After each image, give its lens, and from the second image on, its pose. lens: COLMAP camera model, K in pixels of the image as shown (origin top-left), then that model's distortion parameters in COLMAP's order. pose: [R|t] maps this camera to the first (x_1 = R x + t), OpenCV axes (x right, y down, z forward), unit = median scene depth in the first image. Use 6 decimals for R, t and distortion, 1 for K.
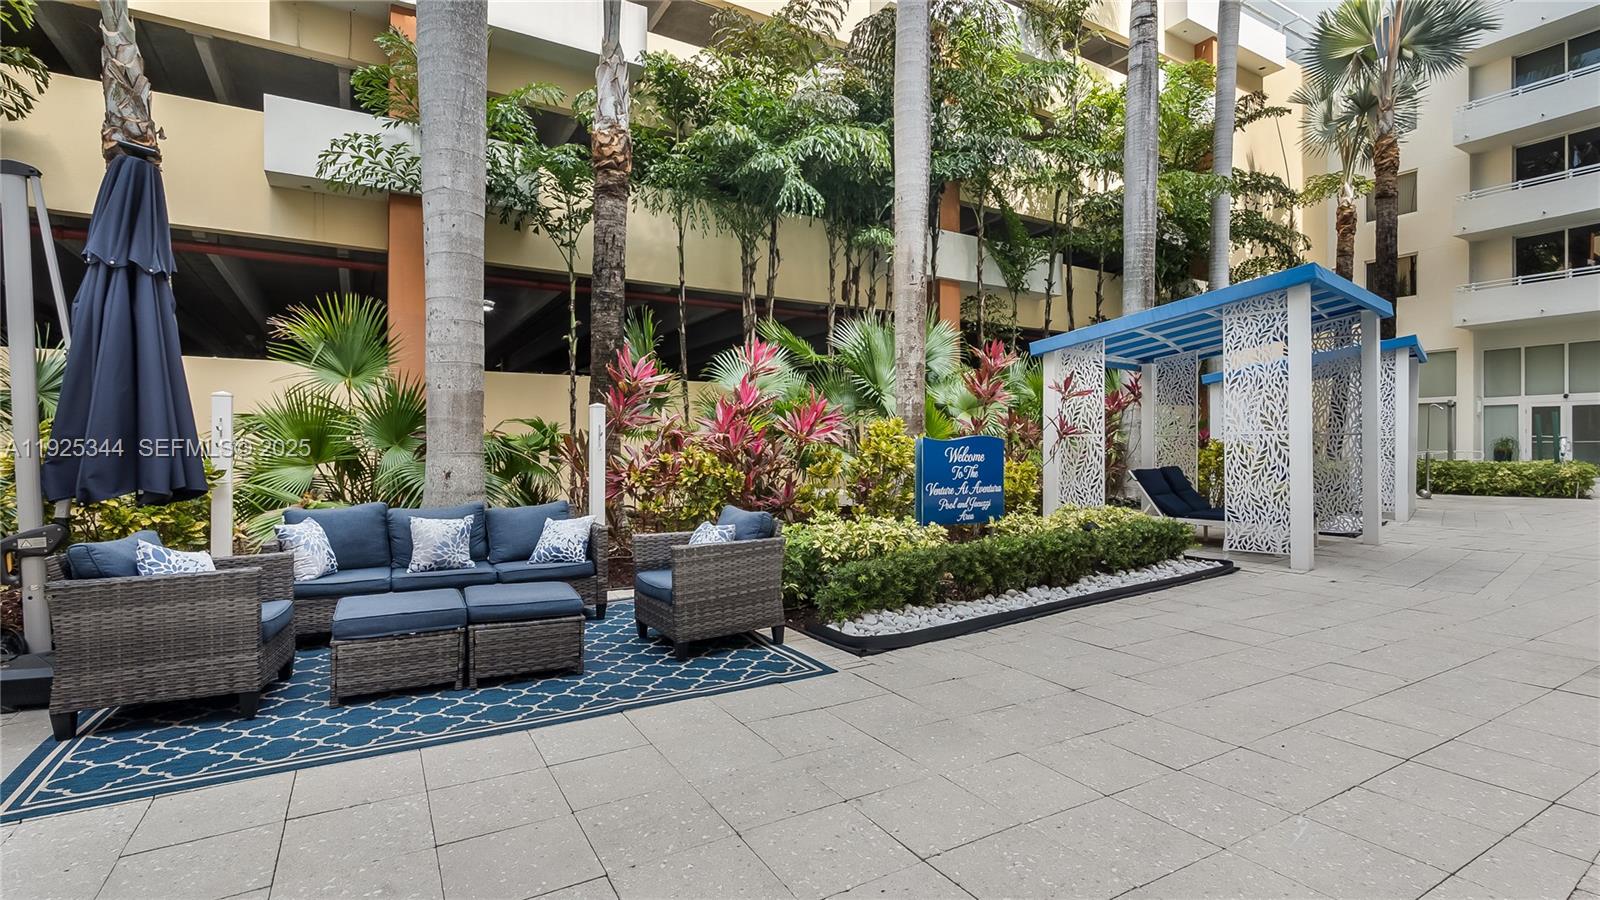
lens RADIAL K [[752.9, 0, 801.8], [0, 752.9, 448.7], [0, 0, 1]] dist [-0.001587, -0.000746]
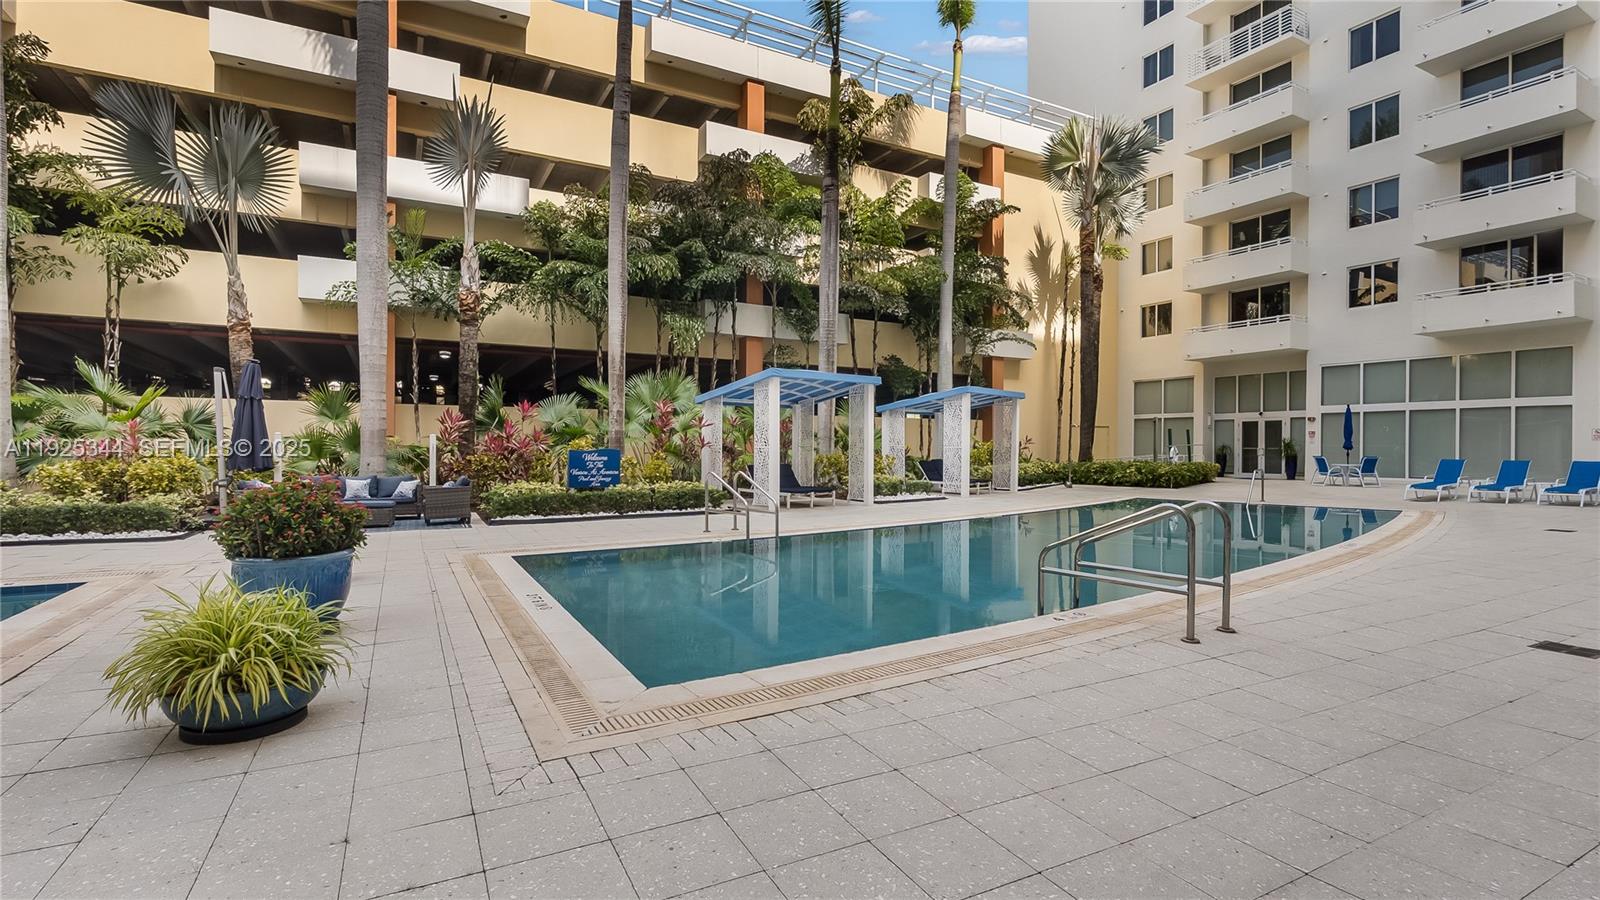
lens RADIAL K [[744.3, 0, 798.4], [0, 744.3, 455.0], [0, 0, 1]] dist [0.000249, 0.000186]
pose [[0.999200, 0.006622, -0.039429, 0.569631], [-0.006154, 0.999910, 0.011961, -0.017960], [0.039504, -0.011709, 0.999151, -0.757921]]
